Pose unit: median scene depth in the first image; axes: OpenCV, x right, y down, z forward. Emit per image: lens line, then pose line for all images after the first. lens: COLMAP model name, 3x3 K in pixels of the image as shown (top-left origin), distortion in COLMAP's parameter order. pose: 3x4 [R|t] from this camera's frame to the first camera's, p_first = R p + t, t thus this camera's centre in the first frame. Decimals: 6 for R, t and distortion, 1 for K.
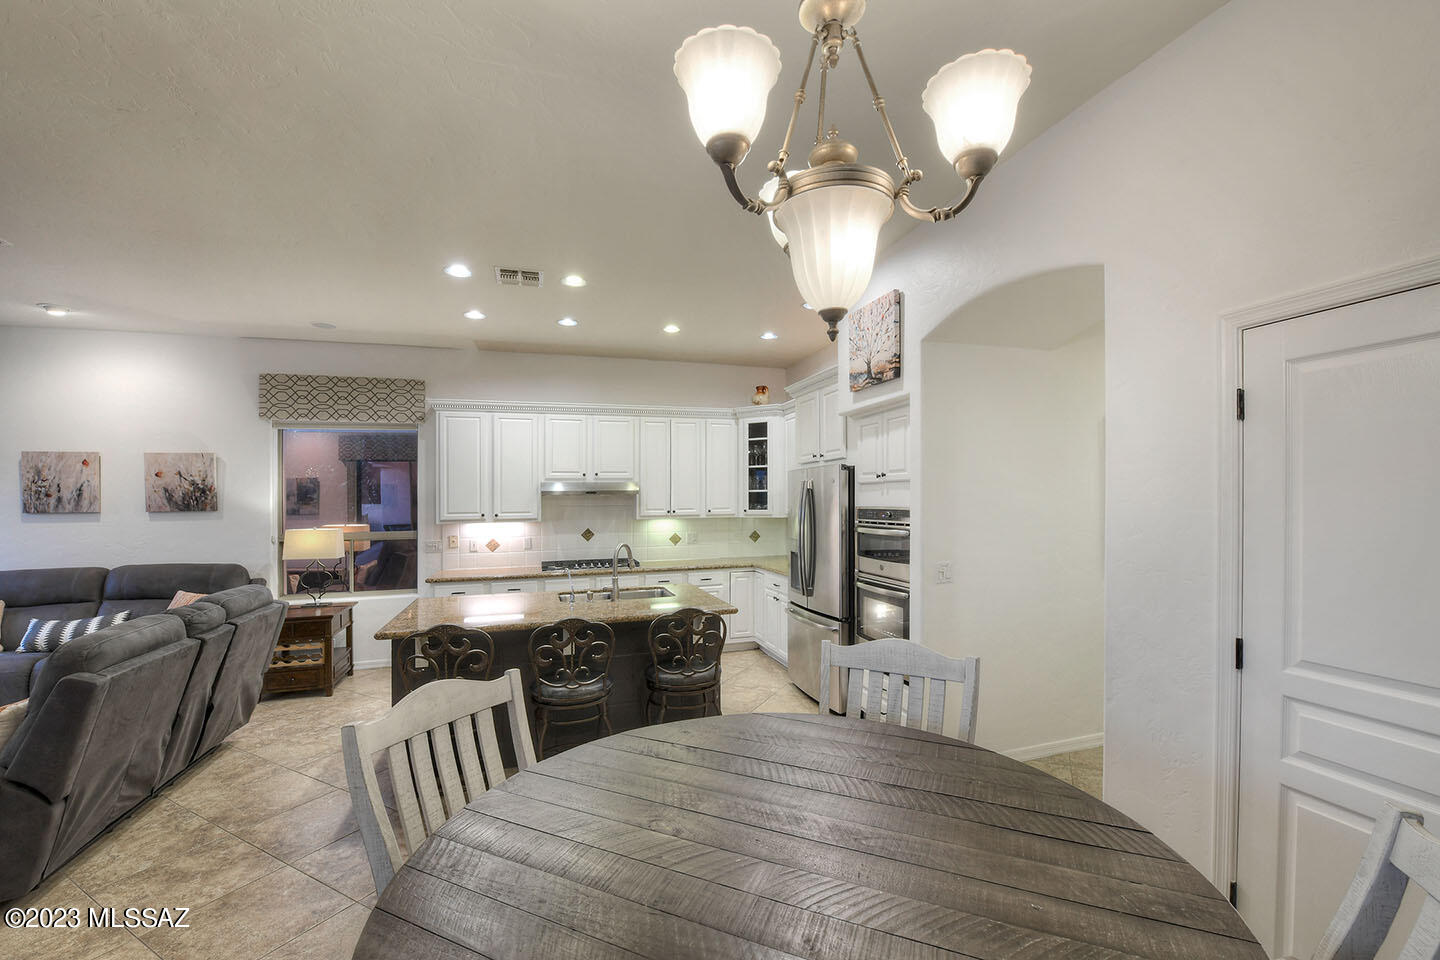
lens RADIAL K [[615.8, 0, 698.2], [0, 615.8, 490.7], [0, 0, 1]] dist [-0.024572, -0.000541]
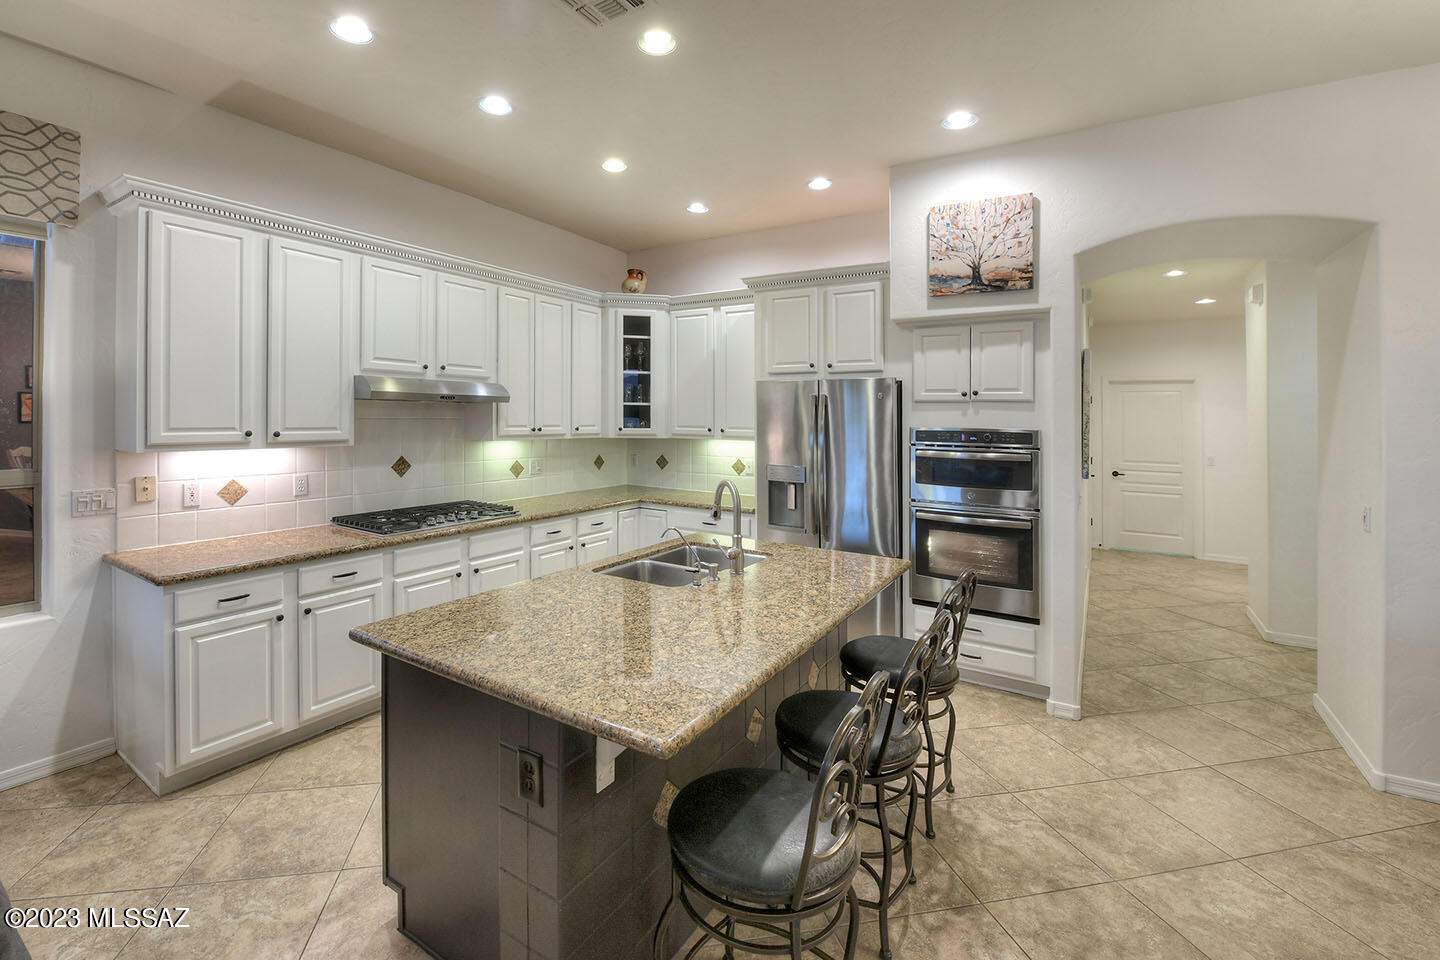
lens RADIAL K [[649.3, 0, 703.1], [0, 649.3, 405.9], [0, 0, 1]] dist [-0.023362, -0.000545]
pose [[0.750797, 0.030829, 0.659813, -0.436488], [-0.030185, 0.999468, -0.012352, 0.012449], [-0.659843, -0.010643, 0.751329, 0.378424]]
